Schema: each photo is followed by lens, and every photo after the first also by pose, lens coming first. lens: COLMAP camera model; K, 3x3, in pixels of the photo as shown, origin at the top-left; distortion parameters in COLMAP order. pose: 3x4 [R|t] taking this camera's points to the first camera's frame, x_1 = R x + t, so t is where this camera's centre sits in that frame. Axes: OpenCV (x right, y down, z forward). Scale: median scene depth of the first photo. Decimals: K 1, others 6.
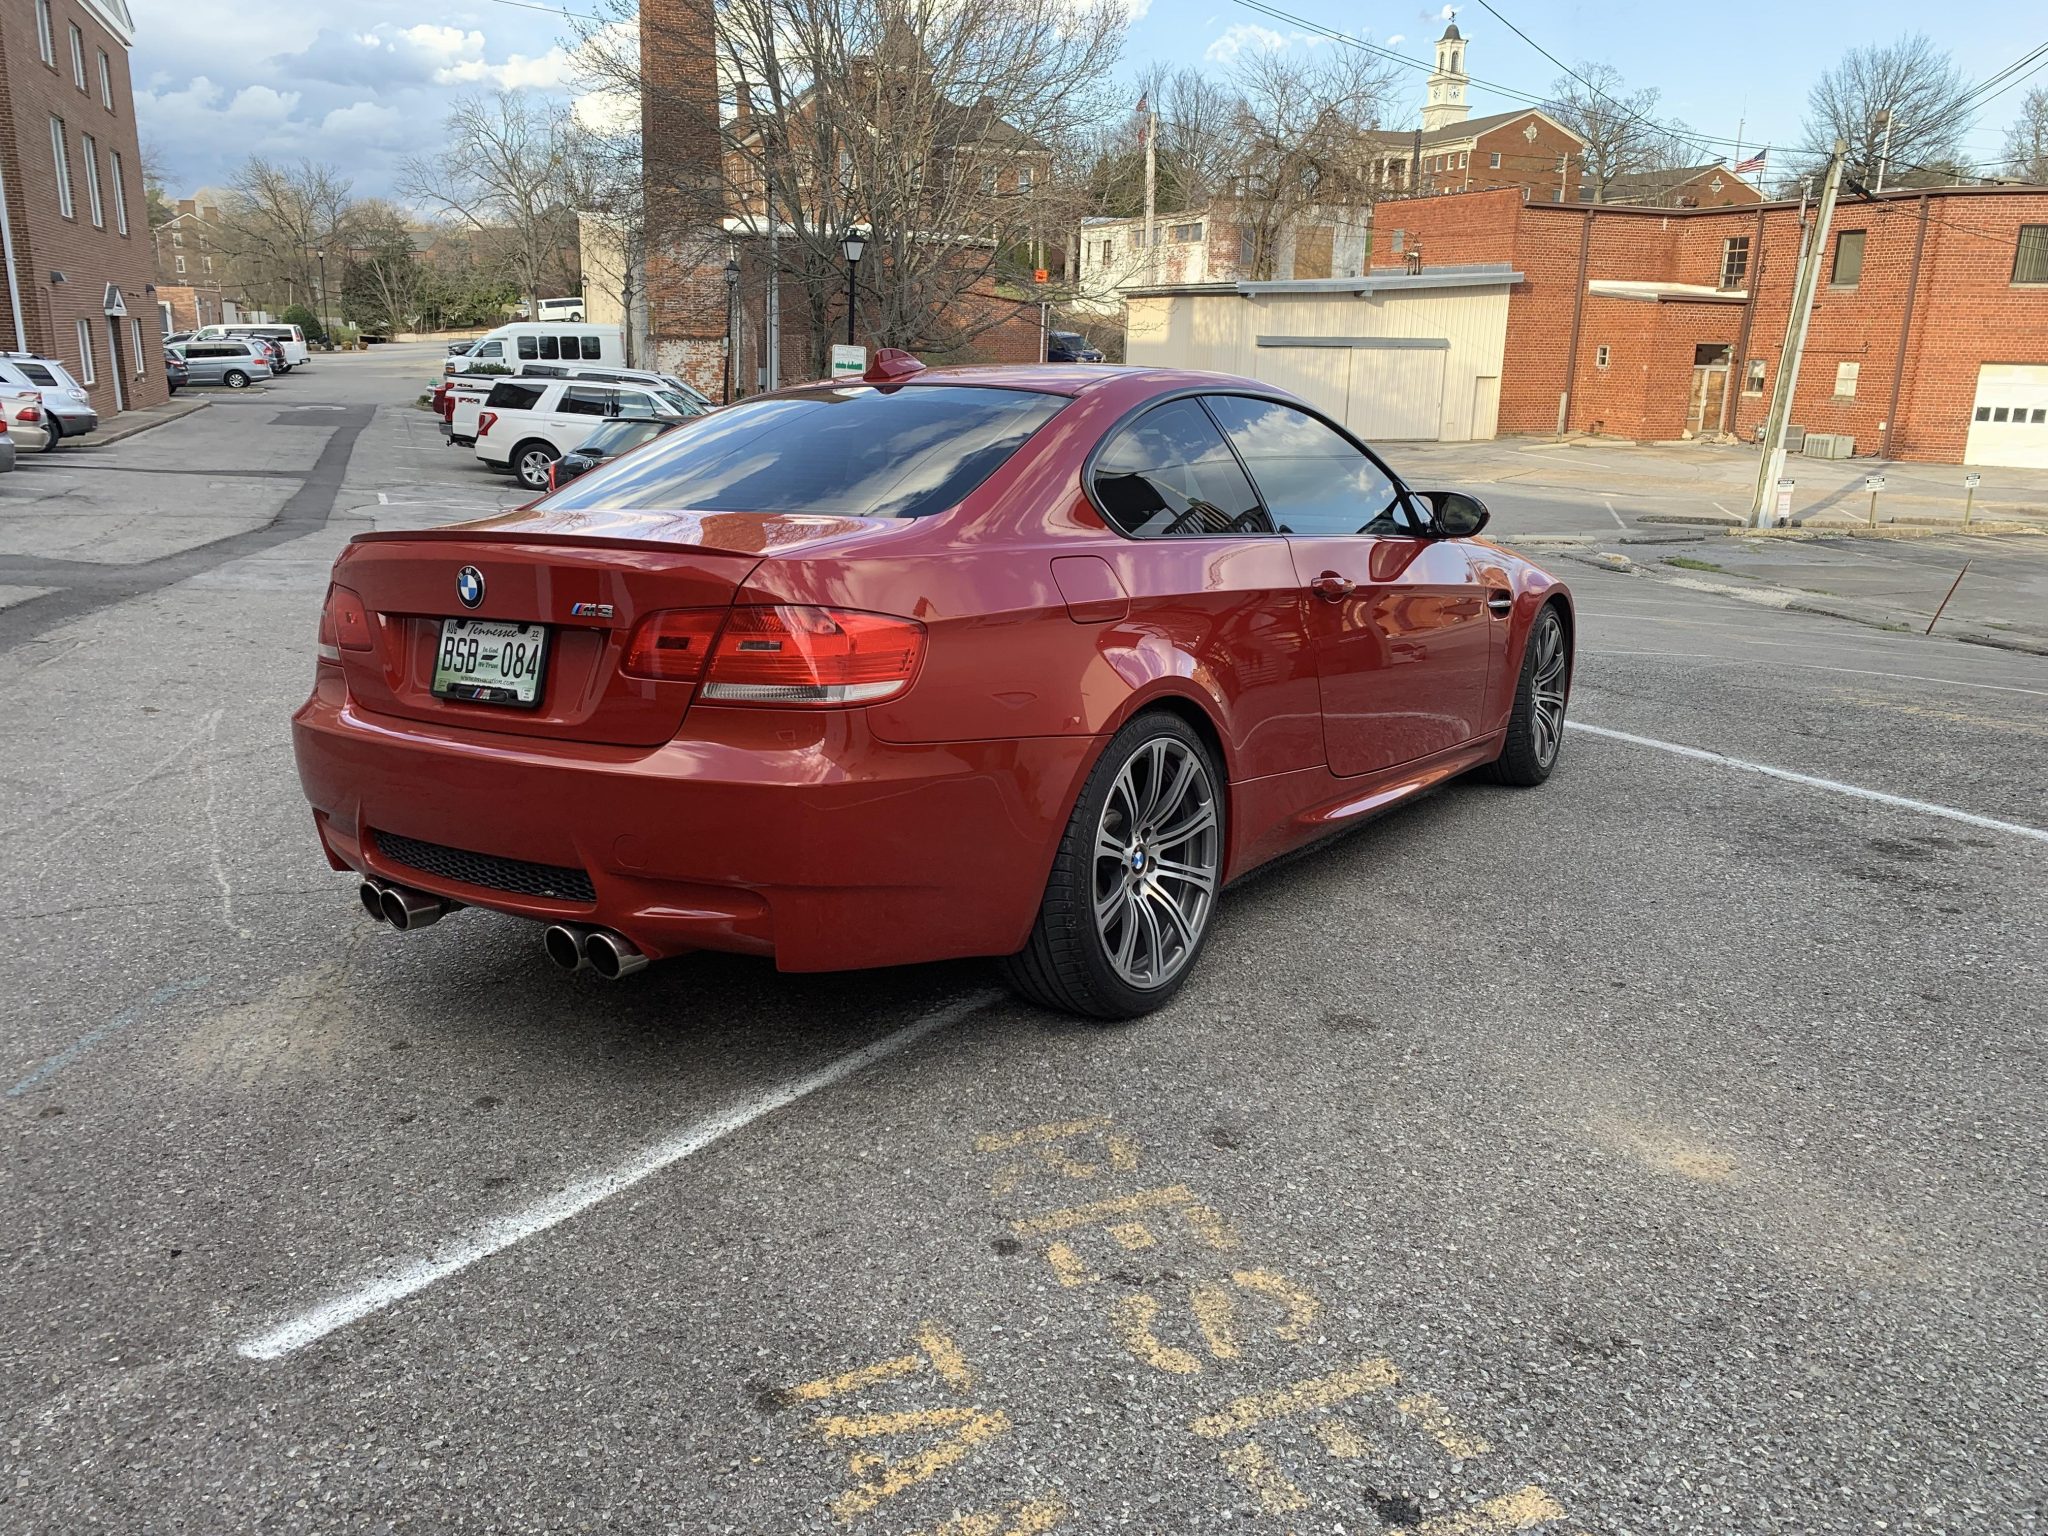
lens RADIAL K [[1552.1, 0, 1021.4], [0, 1552.1, 725.1], [0, 0, 1]] dist [0.010827, -0.001486]
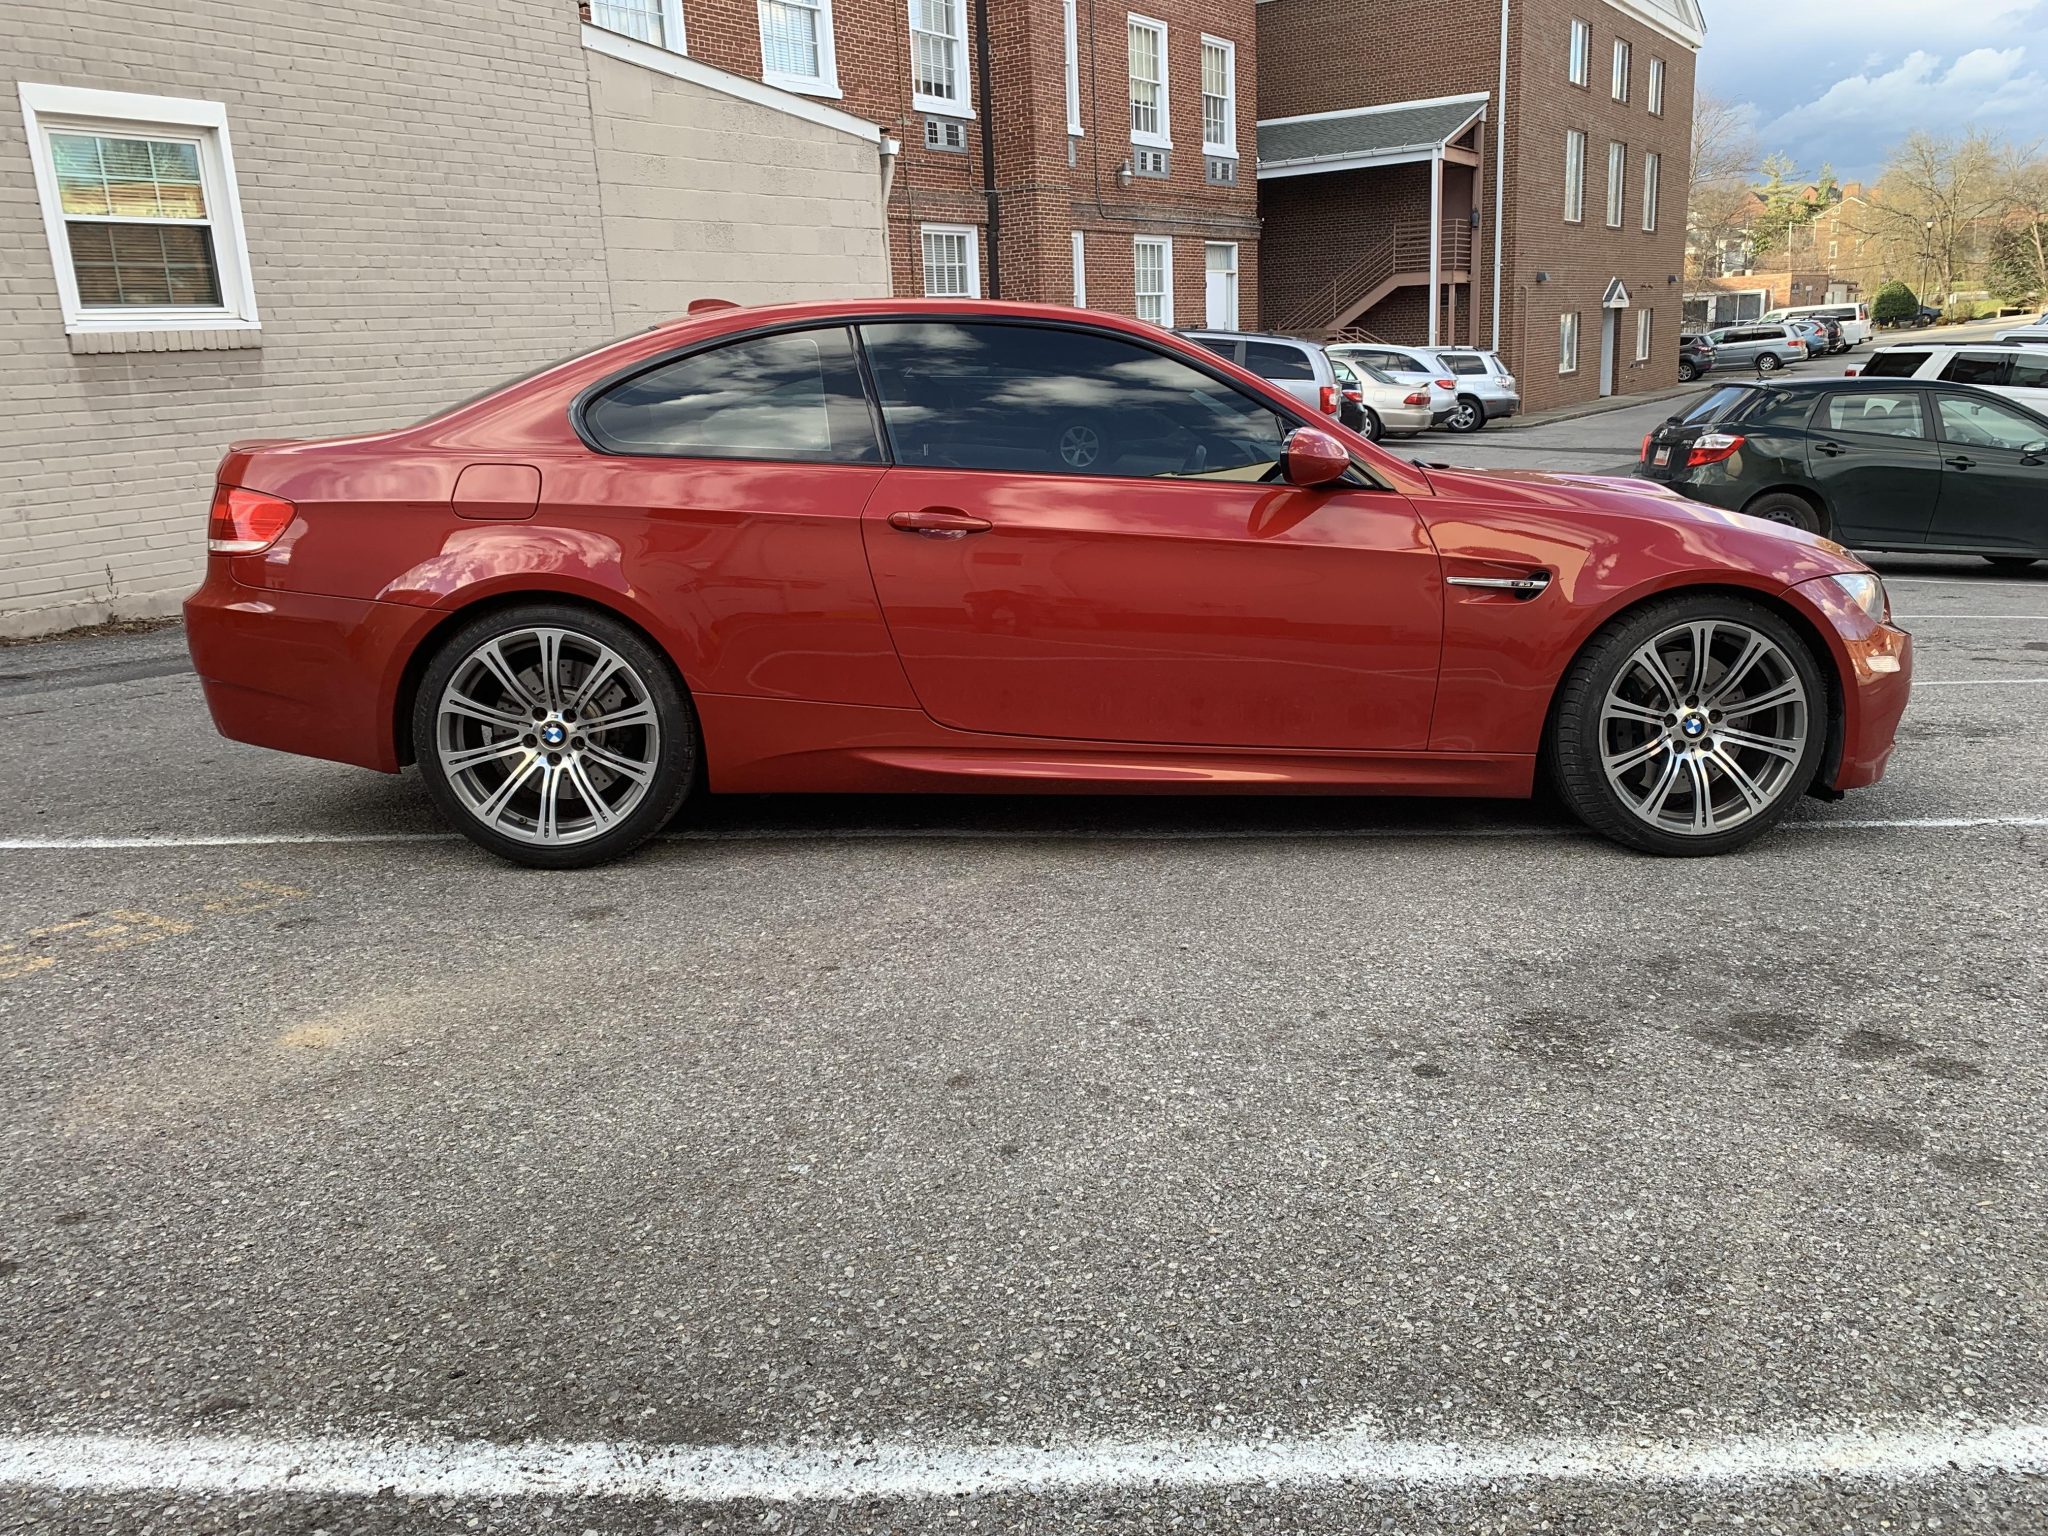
lens RADIAL K [[1559.2, 0, 1036.1], [0, 1559.2, 766.4], [0, 0, 1]] dist [-0.004447, 0.005213]
pose [[0.559654, 0.165573, -0.812018, 0.068677], [-0.138965, 0.984714, 0.105010, -0.003660], [0.816992, 0.054073, 0.574108, 0.037331]]
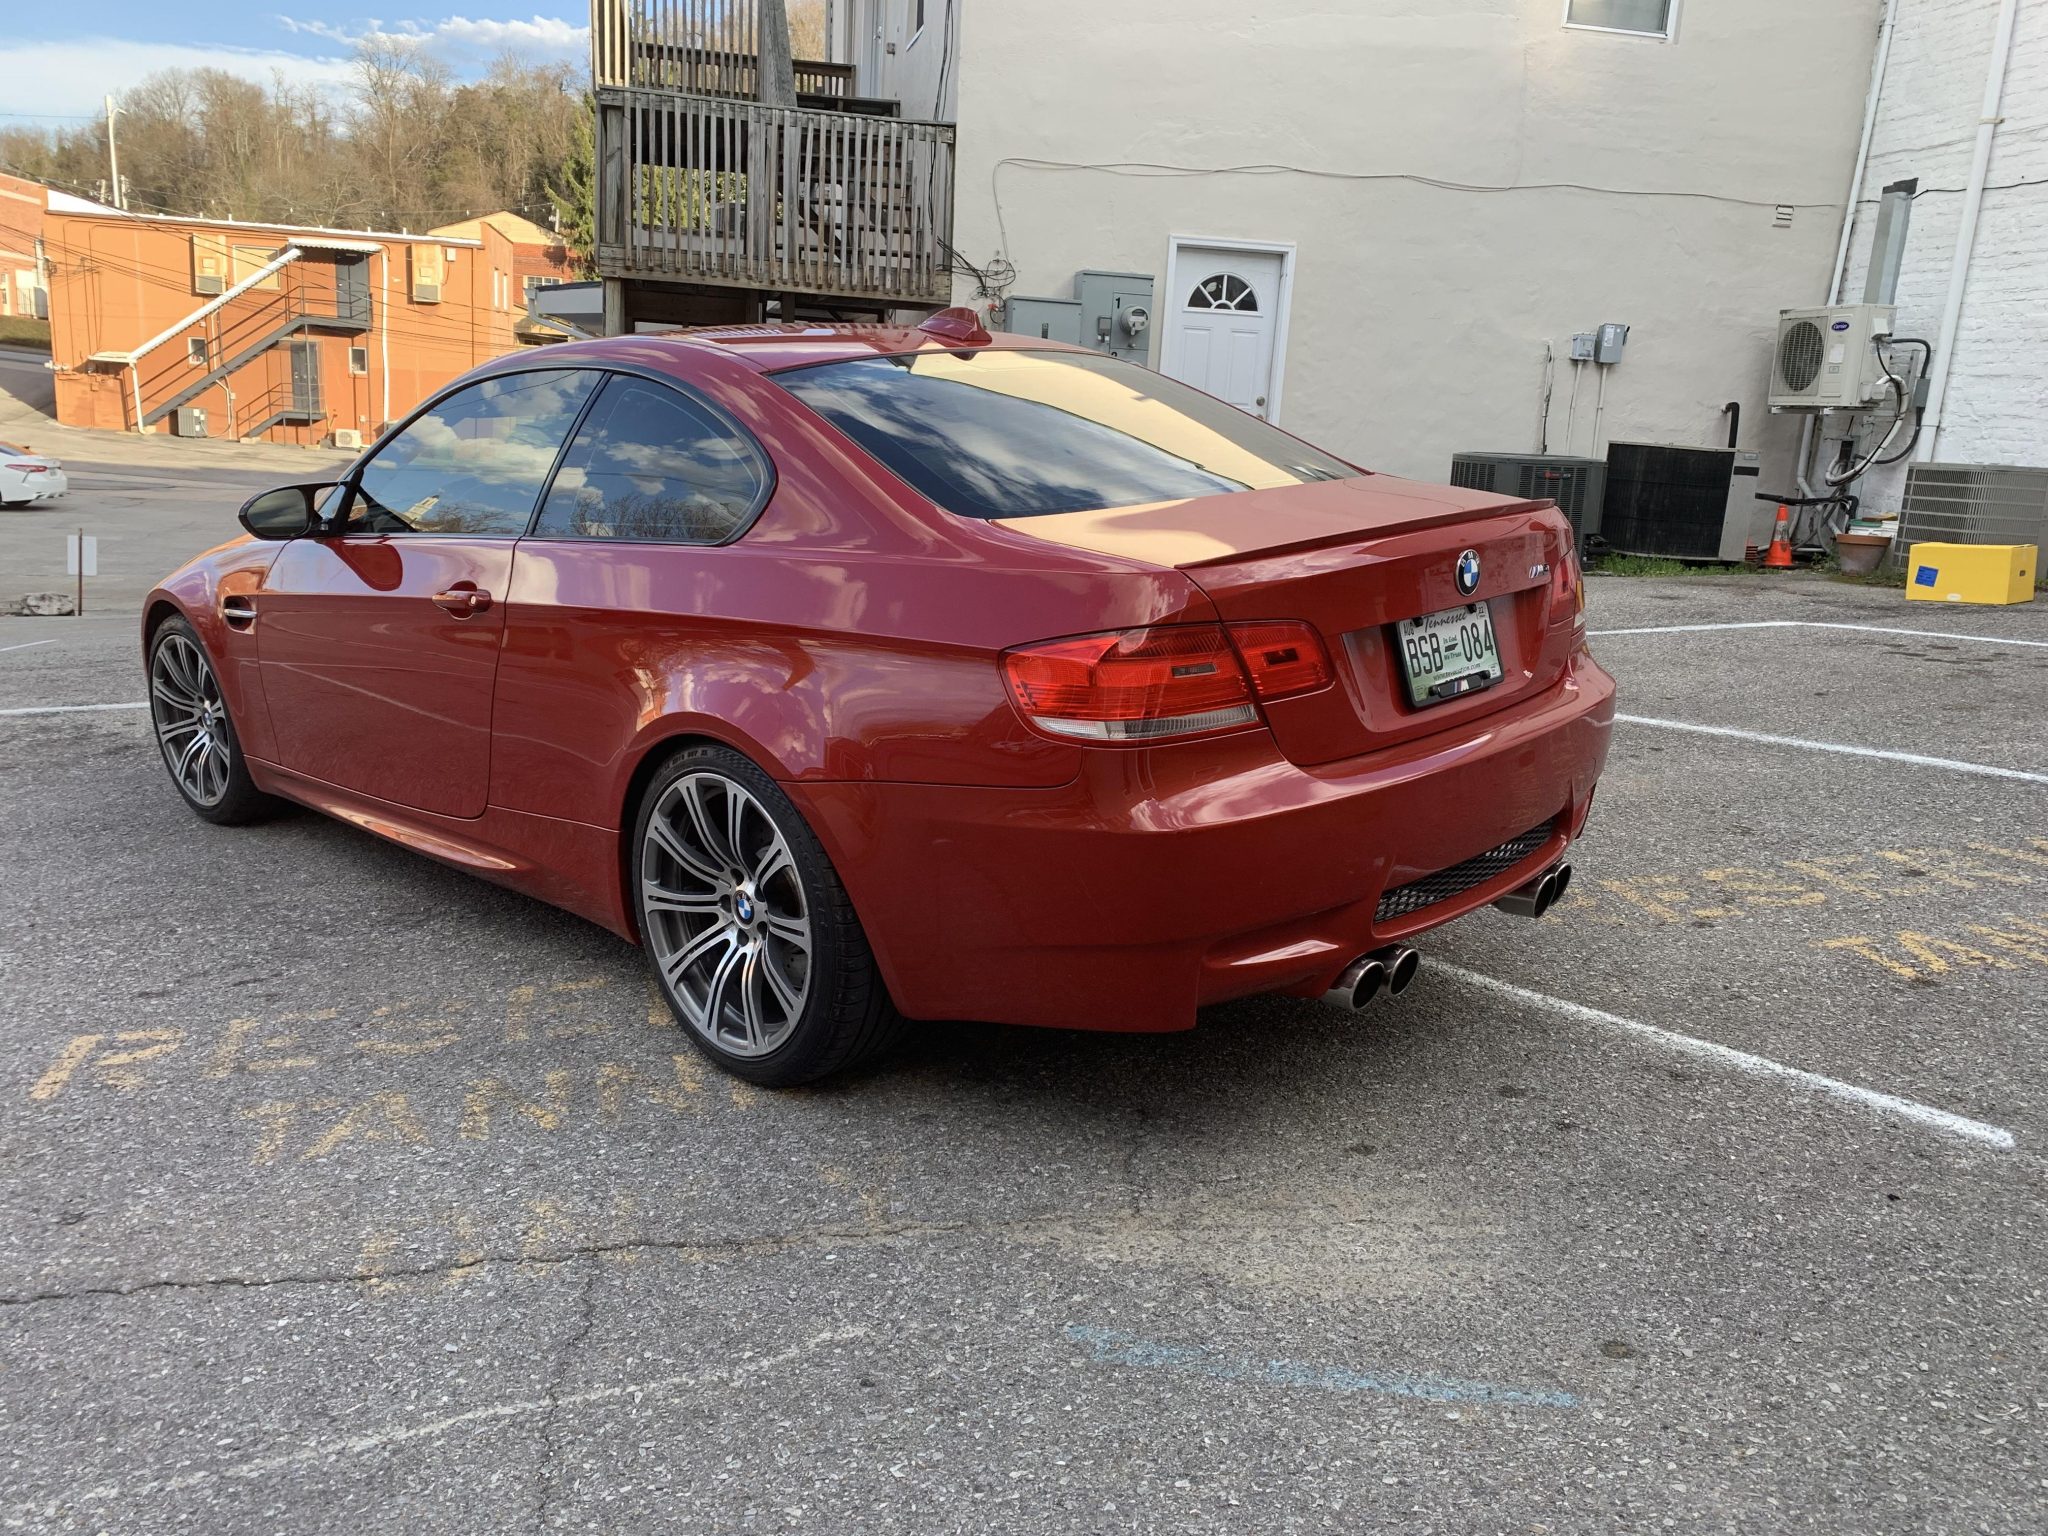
lens RADIAL K [[1546.9, 0, 1014.4], [0, 1546.9, 738.6], [0, 0, 1]] dist [0.041084, -0.048408]
pose [[0.183055, -0.219550, 0.958274, -0.064316], [0.185261, 0.964984, 0.185697, -0.010544], [-0.965489, 0.143538, 0.217319, 0.052652]]
